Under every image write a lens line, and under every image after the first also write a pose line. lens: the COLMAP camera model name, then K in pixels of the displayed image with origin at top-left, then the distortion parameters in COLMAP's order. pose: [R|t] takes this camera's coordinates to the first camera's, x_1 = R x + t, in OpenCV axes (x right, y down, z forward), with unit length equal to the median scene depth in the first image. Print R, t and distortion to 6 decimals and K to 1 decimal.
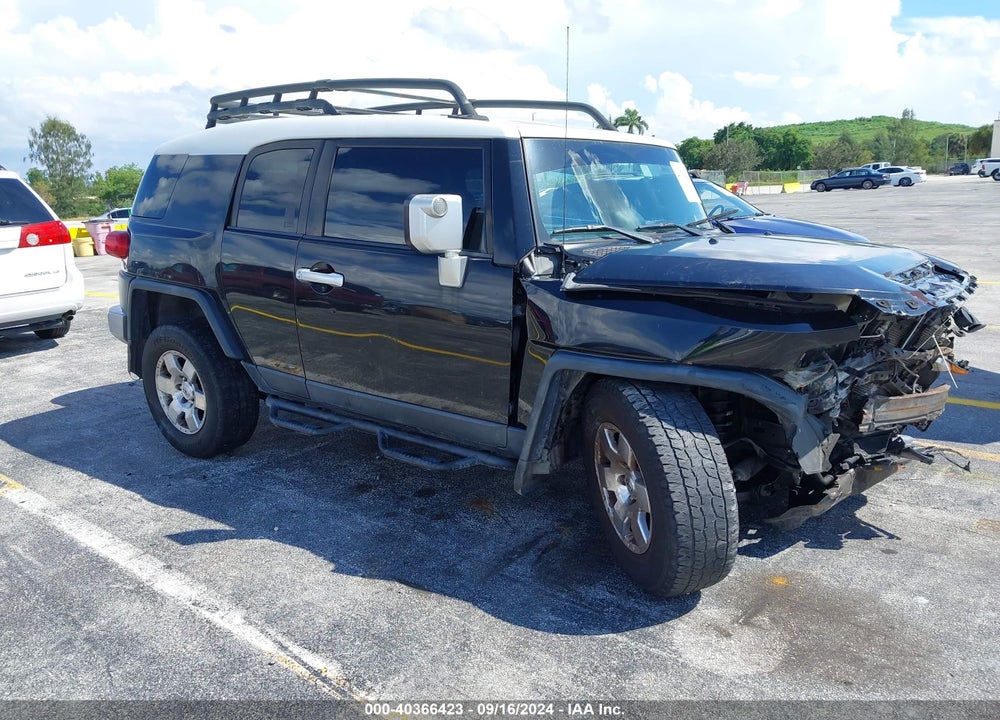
lens RADIAL K [[808.8, 0, 498.7], [0, 808.8, 374.2], [0, 0, 1]] dist [0.028251, -0.037480]
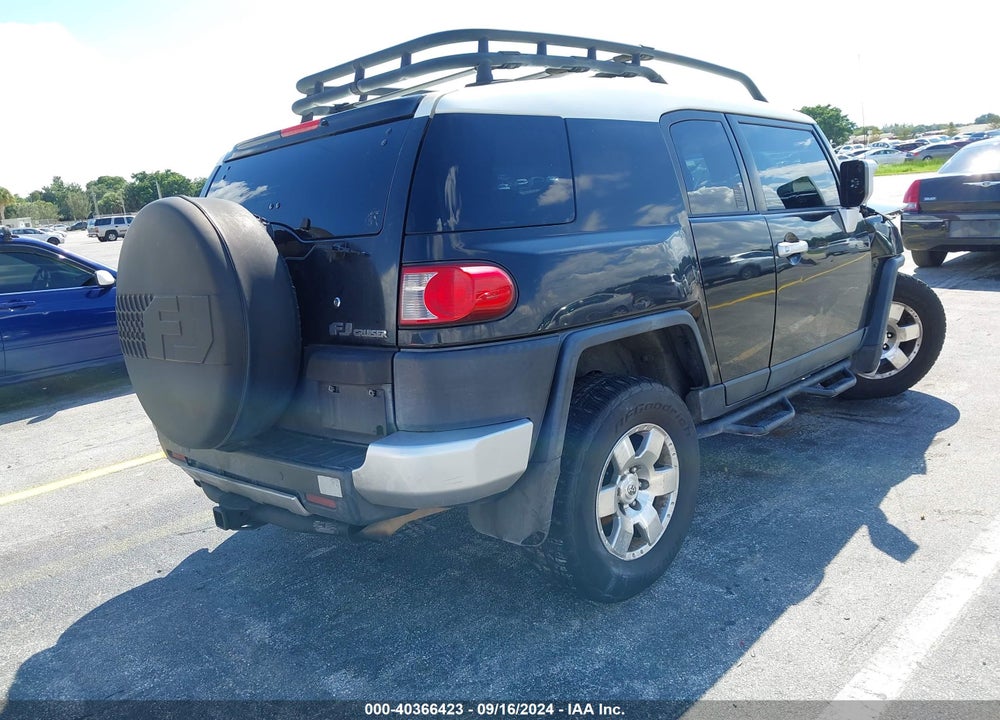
lens RADIAL K [[808.8, 0, 504.3], [0, 808.8, 364.1], [0, 0, 1]] dist [0.028251, -0.037480]
pose [[0.101802, -0.189375, 0.976613, -1.121328], [0.315934, 0.937045, 0.148769, -0.219971], [-0.943304, 0.293401, 0.155223, 1.095921]]
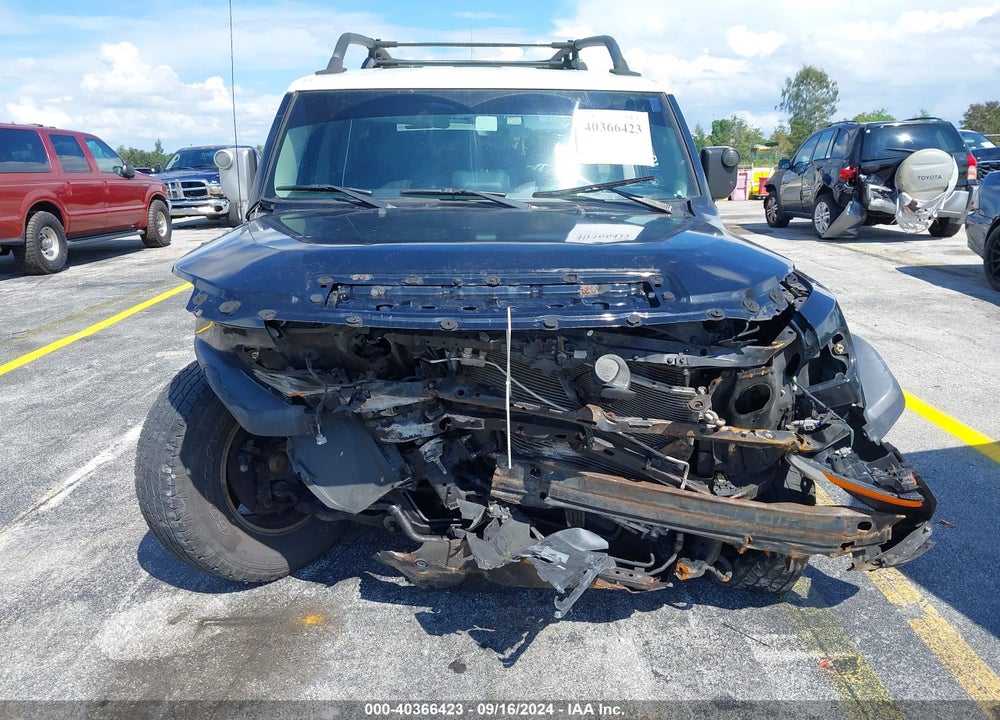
lens RADIAL K [[808.8, 0, 481.7], [0, 808.8, 373.3], [0, 0, 1]] dist [0.028251, -0.037480]
pose [[0.615609, 0.226024, -0.754943, 0.778782], [-0.179981, 0.972992, 0.144543, -0.111450], [0.767224, 0.046893, 0.639663, 0.439603]]
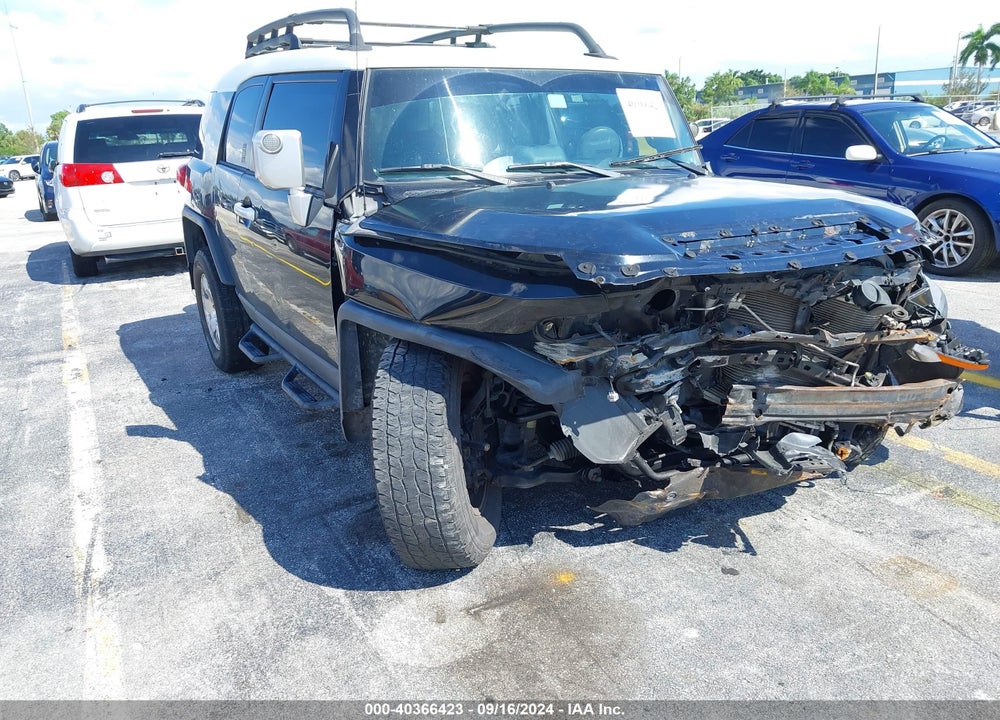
lens RADIAL K [[808.8, 0, 499.6], [0, 808.8, 381.4], [0, 0, 1]] dist [0.028251, -0.037480]
pose [[0.922394, 0.111560, -0.369788, 0.438590], [-0.078716, 0.991583, 0.102798, -0.031828], [0.378143, -0.065712, 0.923412, 0.130474]]
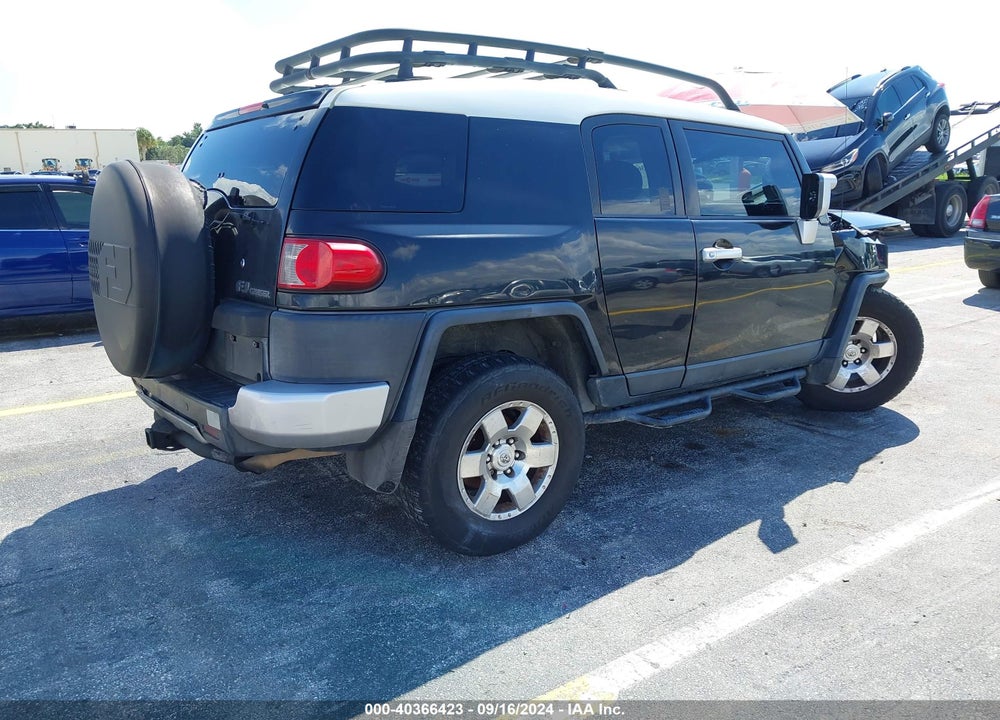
lens RADIAL K [[808.8, 0, 498.5], [0, 808.8, 367.9], [0, 0, 1]] dist [0.028251, -0.037480]
pose [[0.249447, -0.203024, 0.946867, -1.161857], [0.231370, 0.961953, 0.145305, -0.175735], [-0.940343, 0.182830, 0.286930, 0.898153]]
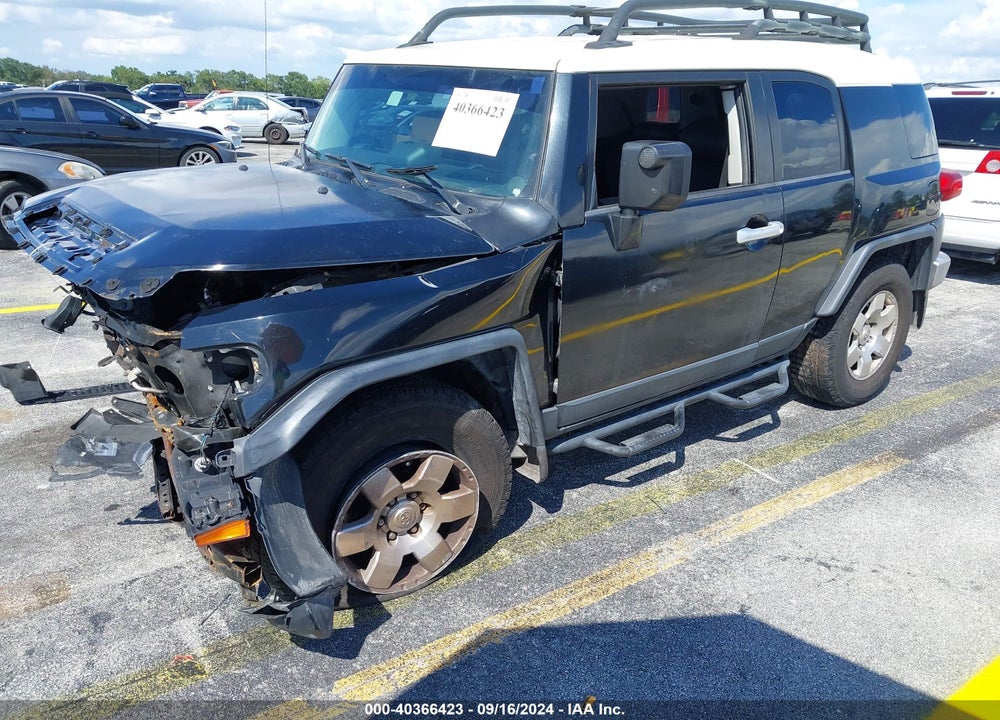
lens RADIAL K [[808.8, 0, 491.9], [0, 808.8, 364.1], [0, 0, 1]] dist [0.028251, -0.037480]
pose [[-0.273677, 0.326423, -0.904737, 0.930324], [-0.252248, 0.883365, 0.395015, -0.332882], [0.928155, 0.336324, -0.159417, 1.204939]]
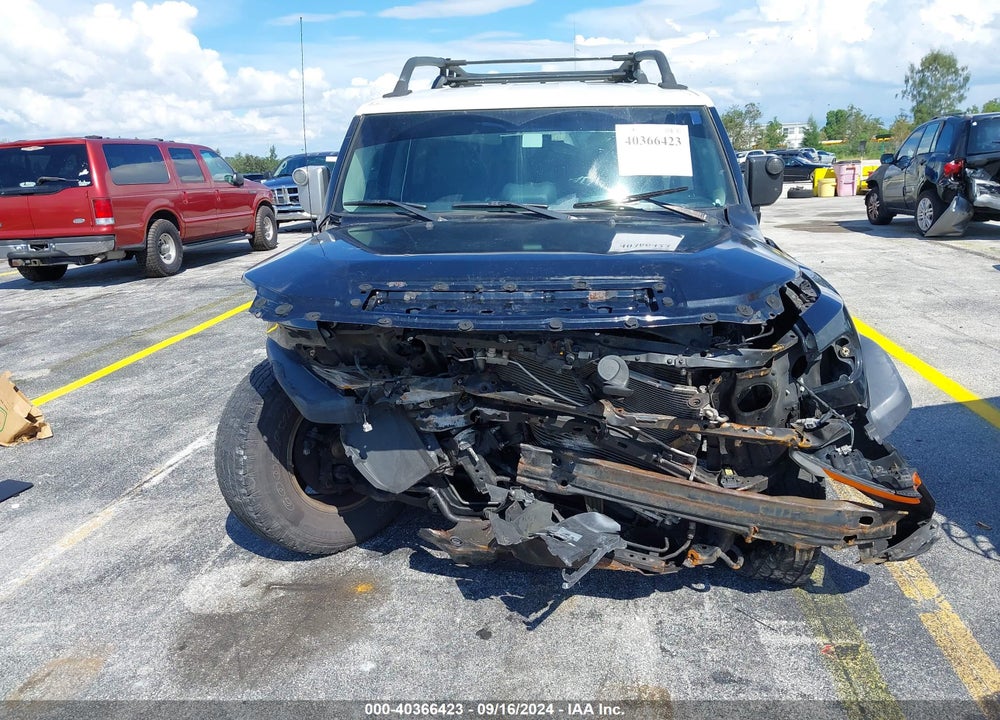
lens RADIAL K [[808.8, 0, 478.0], [0, 808.8, 373.4], [0, 0, 1]] dist [0.028251, -0.037480]
pose [[0.510510, 0.234139, -0.827381, 0.860239], [-0.171306, 0.970619, 0.168975, -0.130101], [0.842635, 0.055472, 0.535620, 0.445112]]
